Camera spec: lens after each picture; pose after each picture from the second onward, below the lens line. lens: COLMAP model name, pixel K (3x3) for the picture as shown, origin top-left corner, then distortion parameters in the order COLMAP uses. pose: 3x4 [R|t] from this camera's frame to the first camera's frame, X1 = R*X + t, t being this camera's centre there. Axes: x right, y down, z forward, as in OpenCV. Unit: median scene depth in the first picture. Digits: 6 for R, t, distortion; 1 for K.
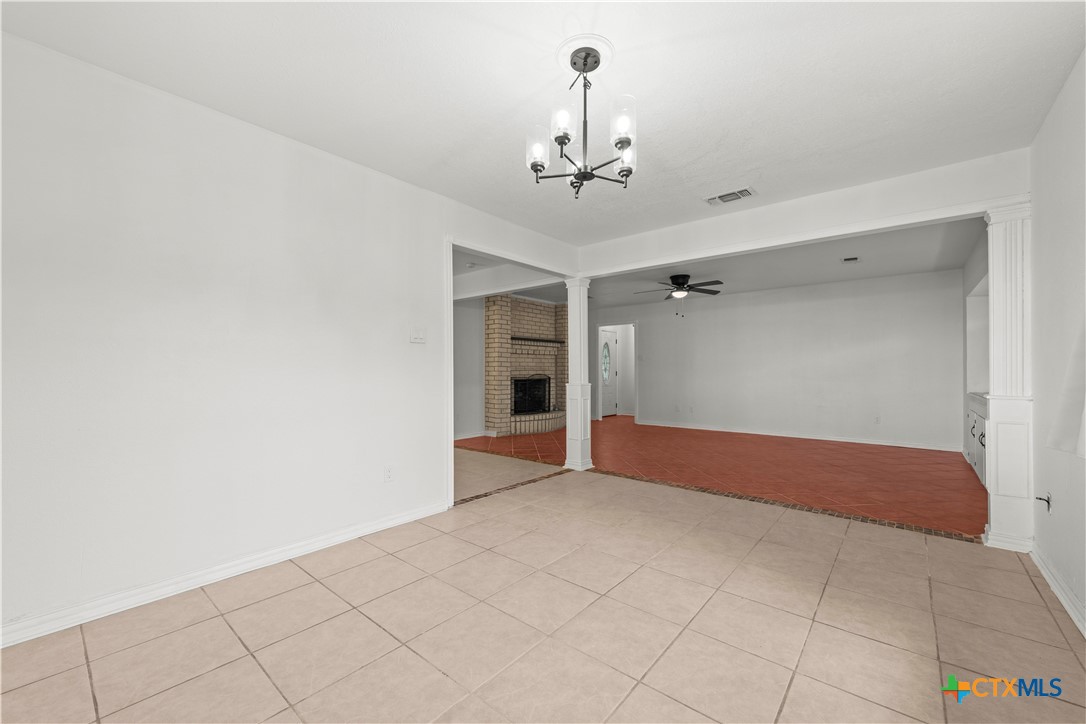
lens RADIAL K [[429.3, 0, 548.4], [0, 429.3, 366.3], [0, 0, 1]] dist [-0.001204, -0.000543]
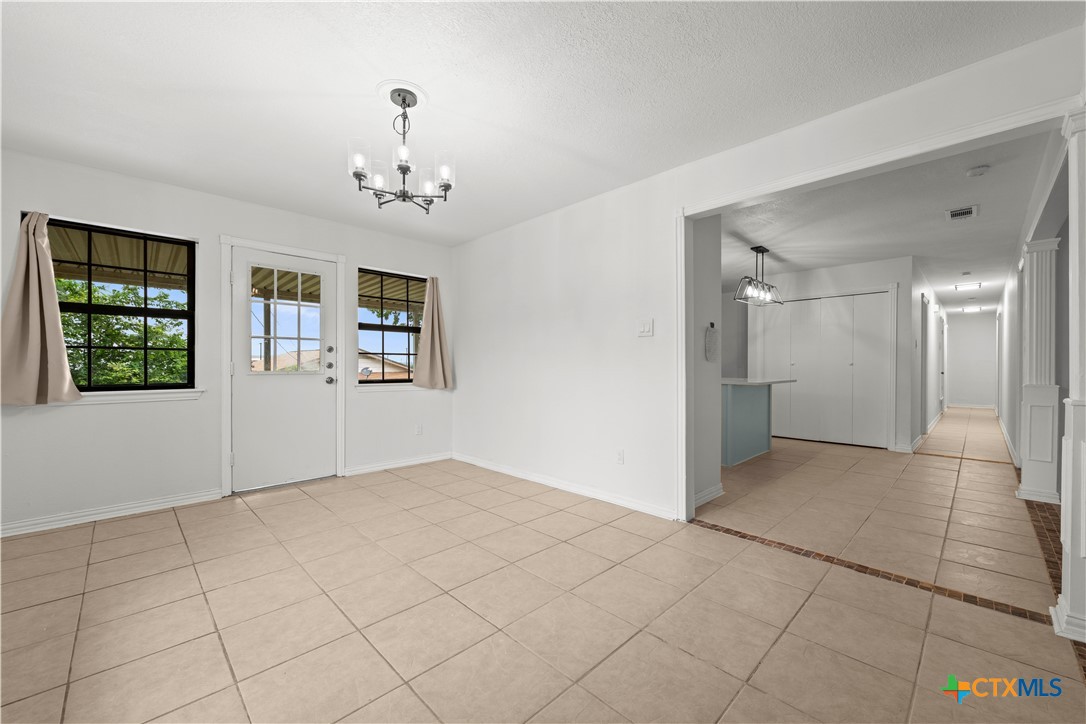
lens RADIAL K [[429.3, 0, 550.6], [0, 429.3, 365.8], [0, 0, 1]] dist [-0.001204, -0.000543]
pose [[-0.090321, 0.004423, -0.995903, 0.708251], [0.006654, 0.999970, 0.003837, 0.008341], [0.995891, -0.006280, -0.090347, 0.870581]]
